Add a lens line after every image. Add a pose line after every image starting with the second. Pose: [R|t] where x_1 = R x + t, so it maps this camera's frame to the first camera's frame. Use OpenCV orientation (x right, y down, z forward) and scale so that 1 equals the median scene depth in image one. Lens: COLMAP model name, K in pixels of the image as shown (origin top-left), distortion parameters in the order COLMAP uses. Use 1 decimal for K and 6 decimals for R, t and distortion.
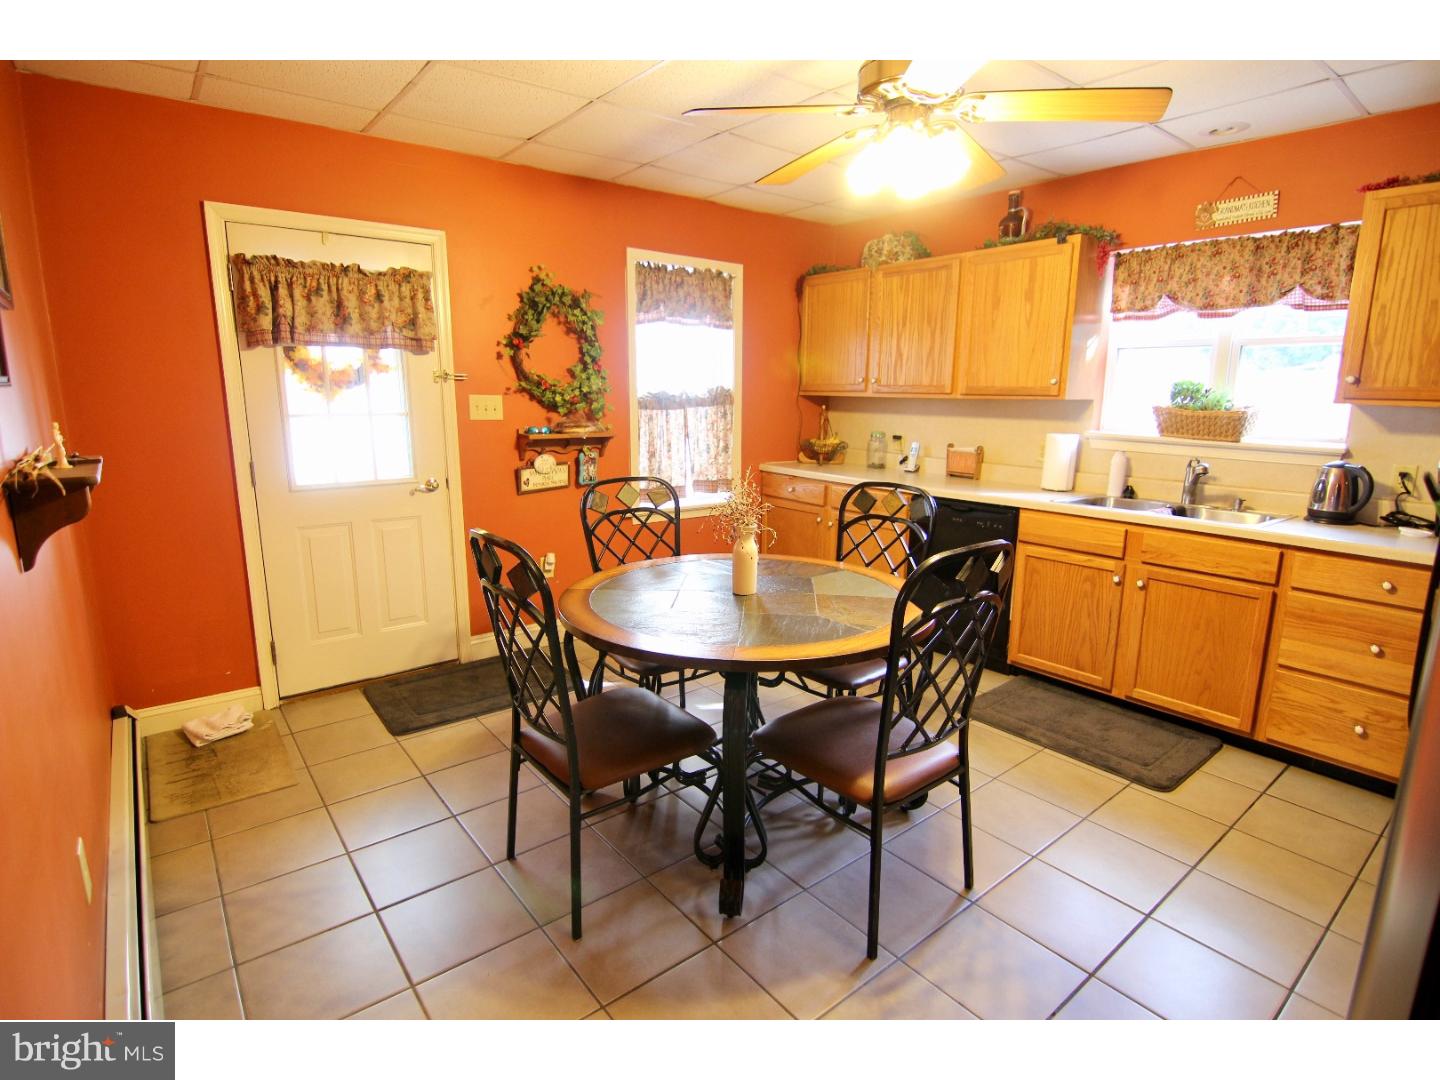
lens RADIAL K [[733.9, 0, 726.2], [0, 733.9, 535.2], [0, 0, 1]] dist [-0.015627, -0.006314]
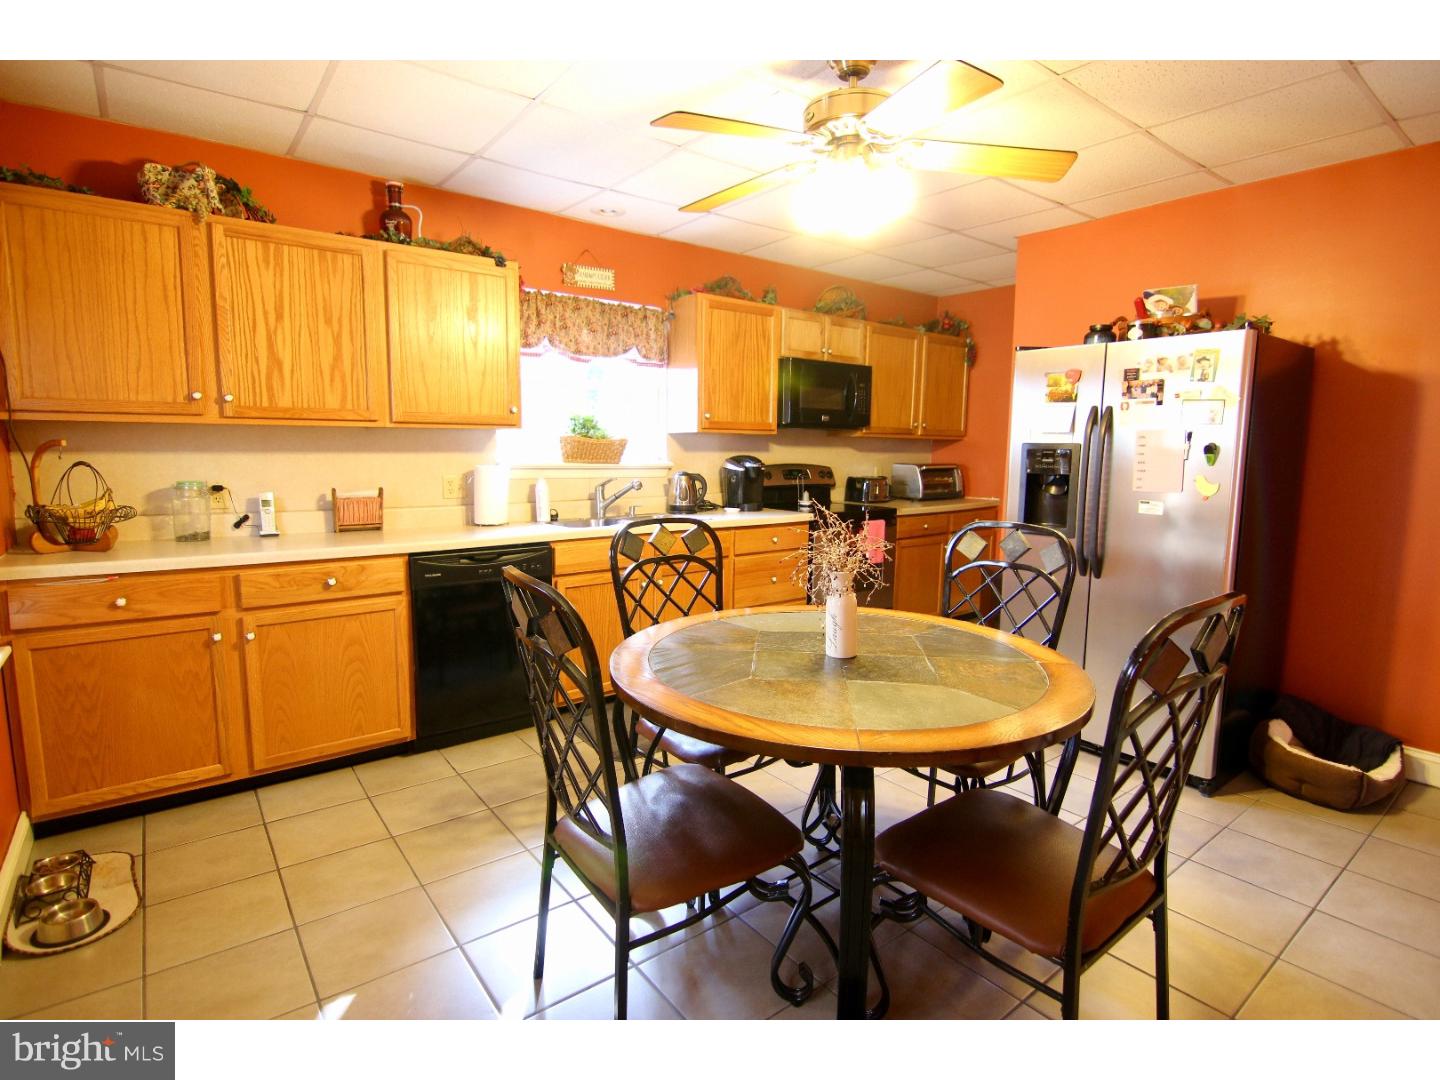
lens RADIAL K [[733.9, 0, 725.4], [0, 733.9, 540.5], [0, 0, 1]] dist [-0.015627, -0.006314]
pose [[0.020752, -0.130353, 0.991250, -0.535495], [0.189346, 0.974033, 0.124125, -0.114205], [-0.981691, 0.185114, 0.044895, 0.740340]]
